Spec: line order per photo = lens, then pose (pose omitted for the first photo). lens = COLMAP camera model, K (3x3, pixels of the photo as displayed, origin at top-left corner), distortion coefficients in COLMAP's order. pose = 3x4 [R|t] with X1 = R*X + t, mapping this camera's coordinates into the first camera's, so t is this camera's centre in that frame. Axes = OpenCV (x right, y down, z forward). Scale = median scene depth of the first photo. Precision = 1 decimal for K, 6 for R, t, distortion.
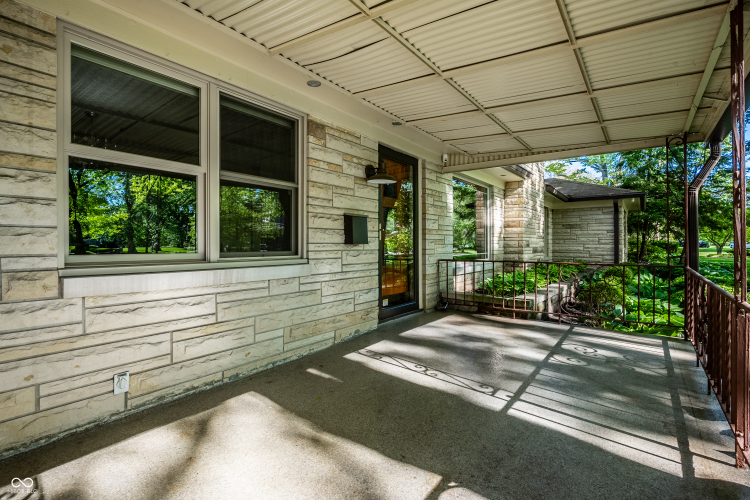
lens RADIAL K [[380.3, 0, 375.0], [0, 380.3, 250.0], [0, 0, 1]] dist [-0.000298, -0.000027]
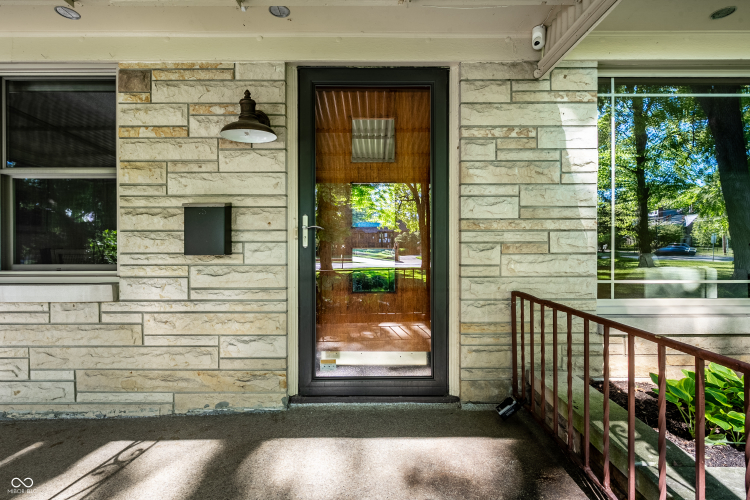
lens RADIAL K [[378.2, 0, 375.0], [0, 378.2, 250.0], [0, 0, 1]] dist [0.001664, 0.000523]
pose [[0.577646, 0.009557, -0.816232, 0.596356], [-0.008242, 0.999949, 0.005875, -0.029663], [0.816246, 0.003334, 0.577695, 0.917512]]
